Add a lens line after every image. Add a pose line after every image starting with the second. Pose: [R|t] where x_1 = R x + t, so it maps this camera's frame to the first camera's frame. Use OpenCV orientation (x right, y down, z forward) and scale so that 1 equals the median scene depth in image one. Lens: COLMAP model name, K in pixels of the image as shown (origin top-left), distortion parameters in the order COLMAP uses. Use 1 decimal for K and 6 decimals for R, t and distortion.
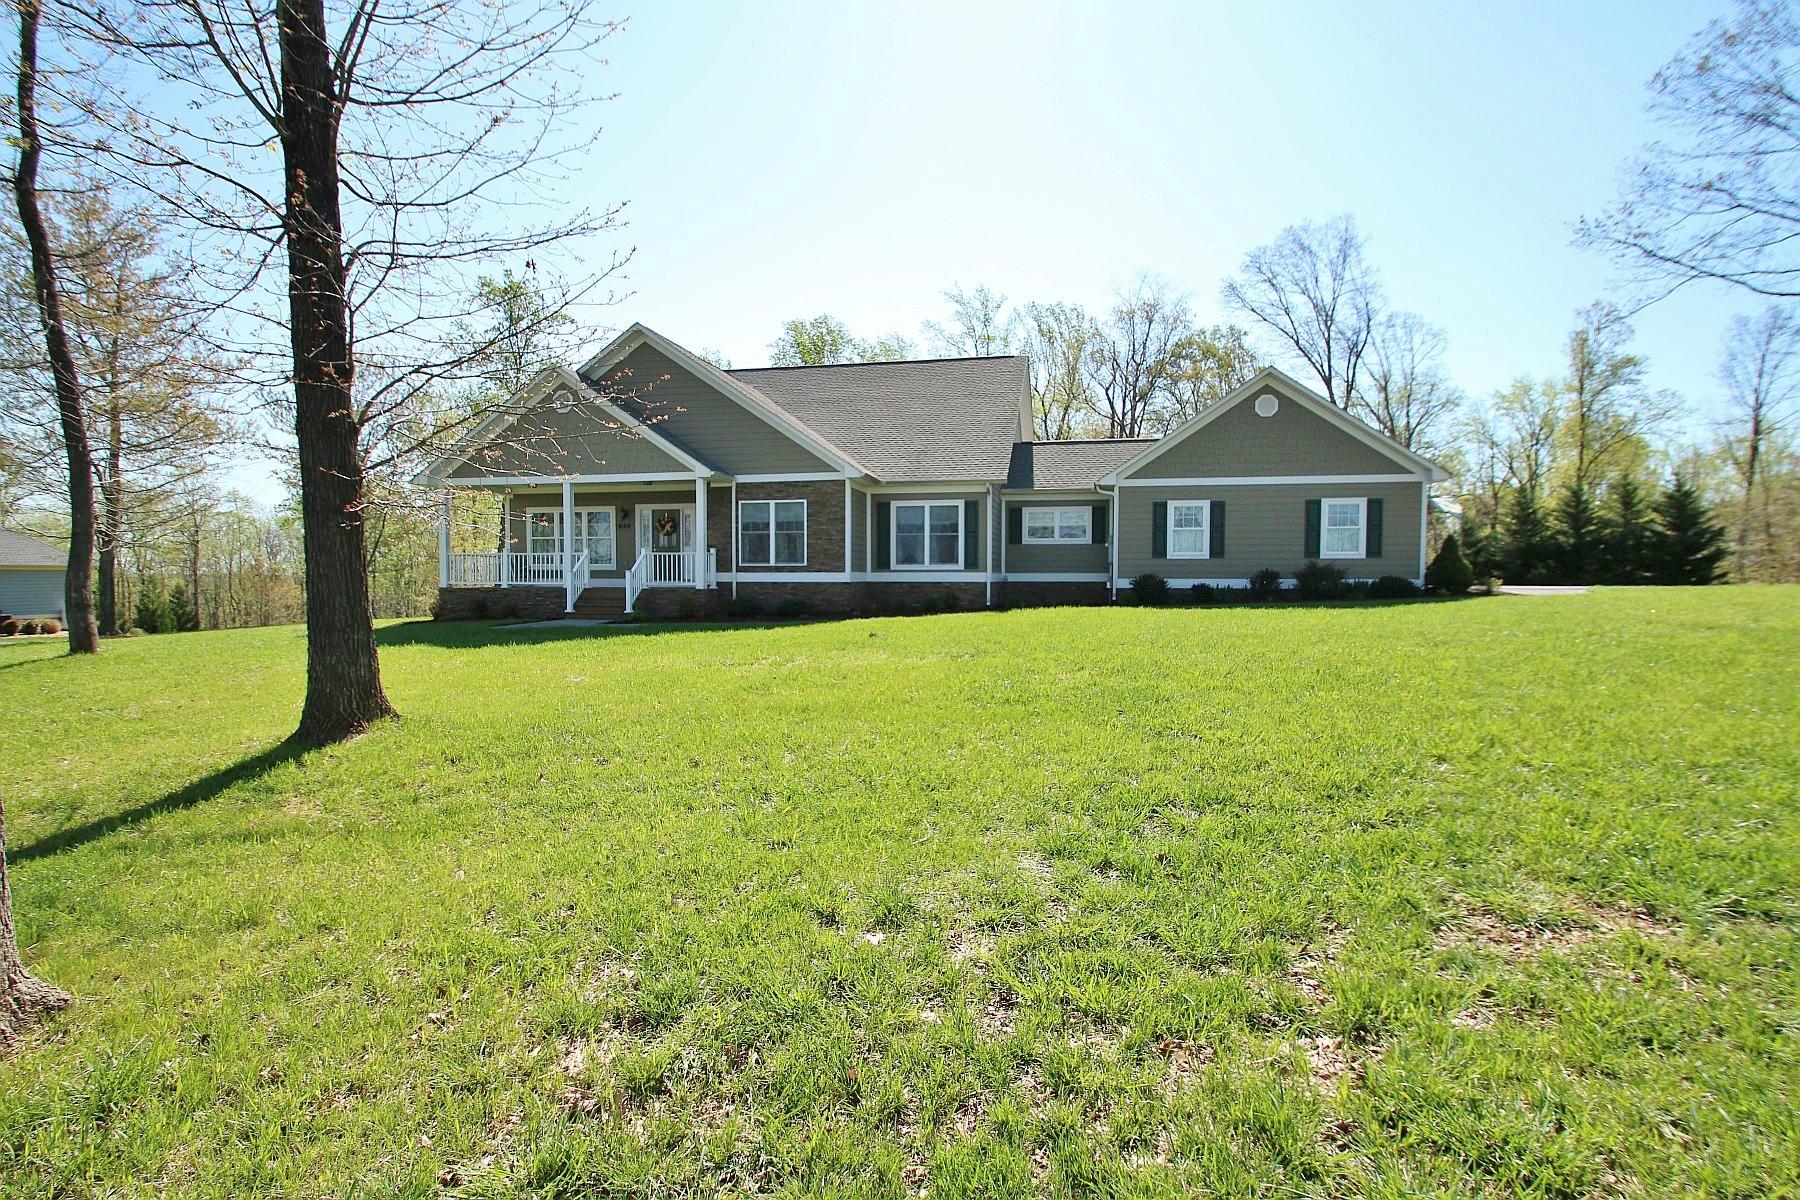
lens RADIAL K [[858.2, 0, 899.9], [0, 858.2, 598.6], [0, 0, 1]] dist [-0.009724, -0.000268]
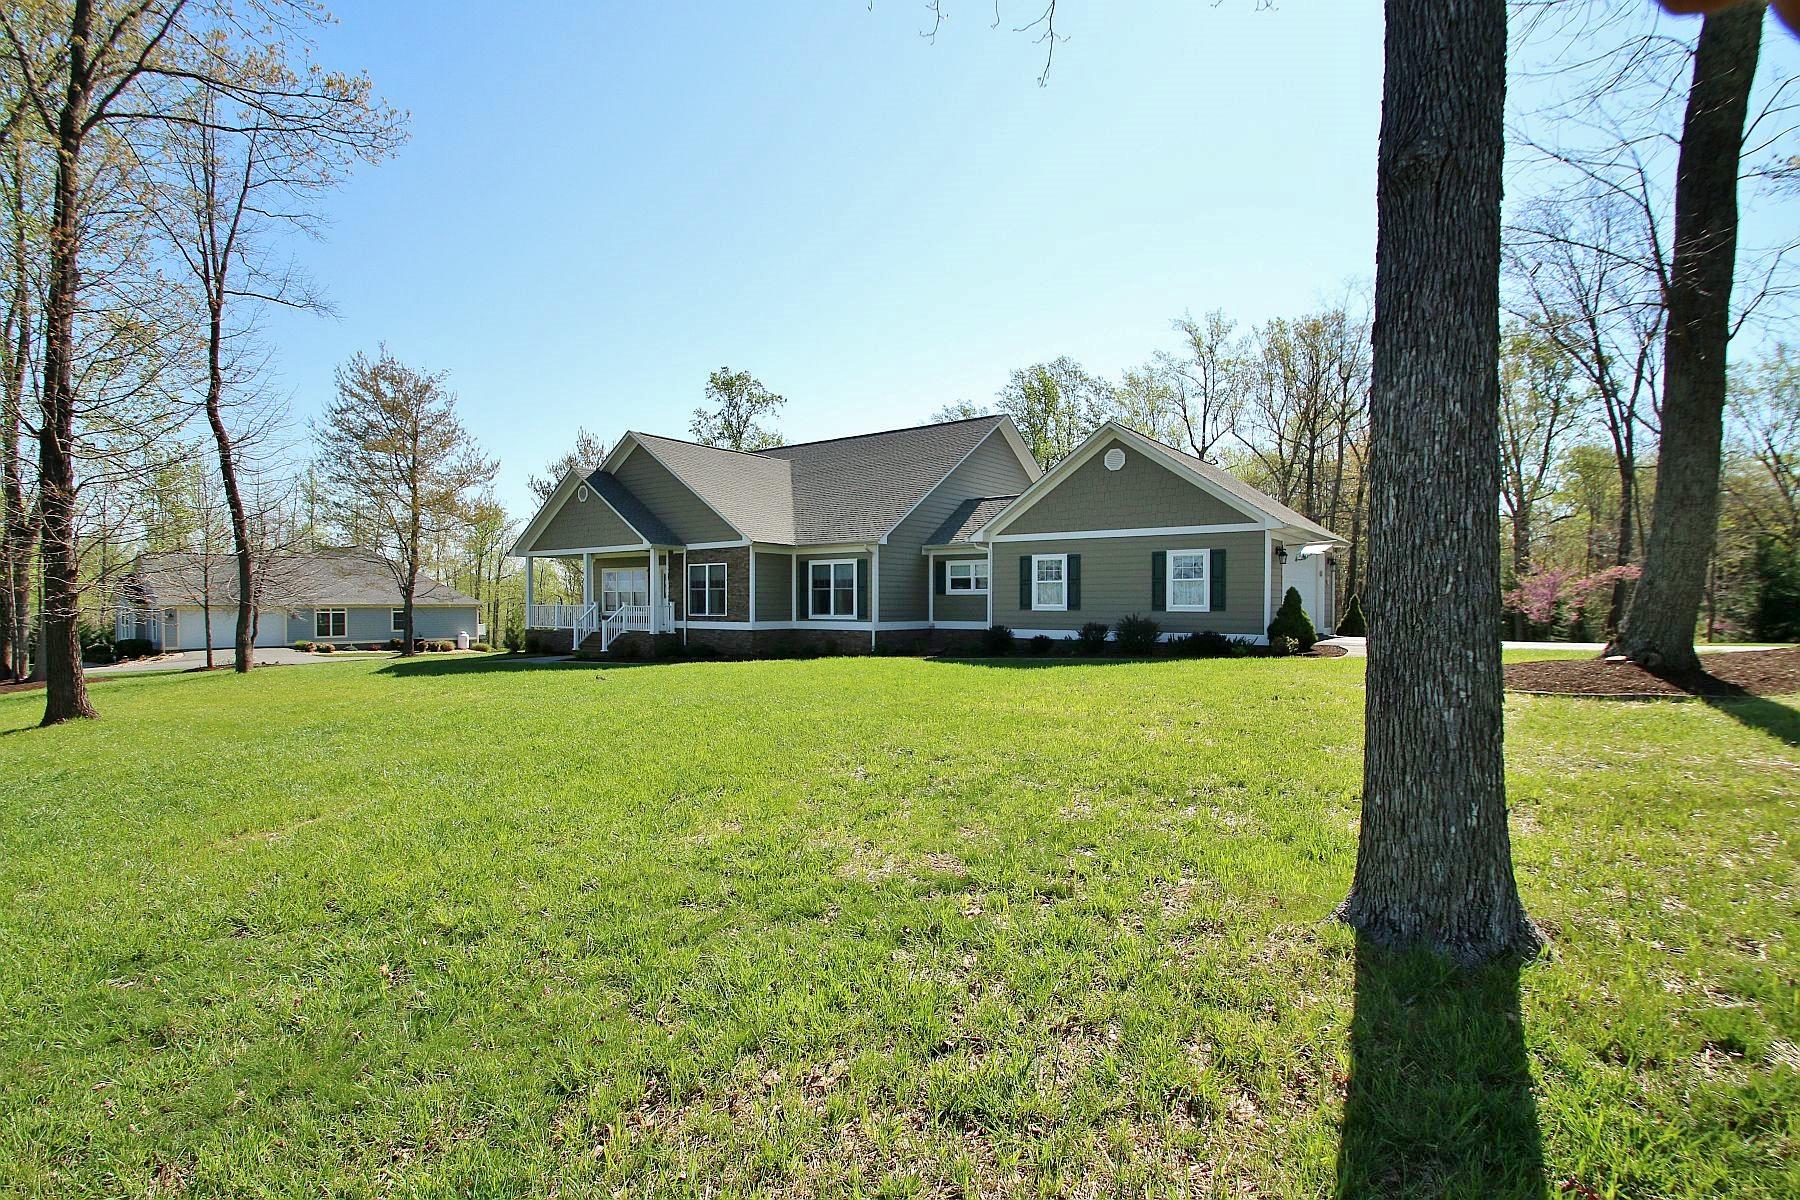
lens RADIAL K [[839.4, 0, 898.8], [0, 839.4, 606.8], [0, 0, 1]] dist [-0.007027, -0.002861]
pose [[0.915111, 0.000568, -0.403202, 0.592155], [-0.009195, 0.999768, -0.019461, -0.030215], [0.403098, 0.021517, 0.914904, -0.003449]]
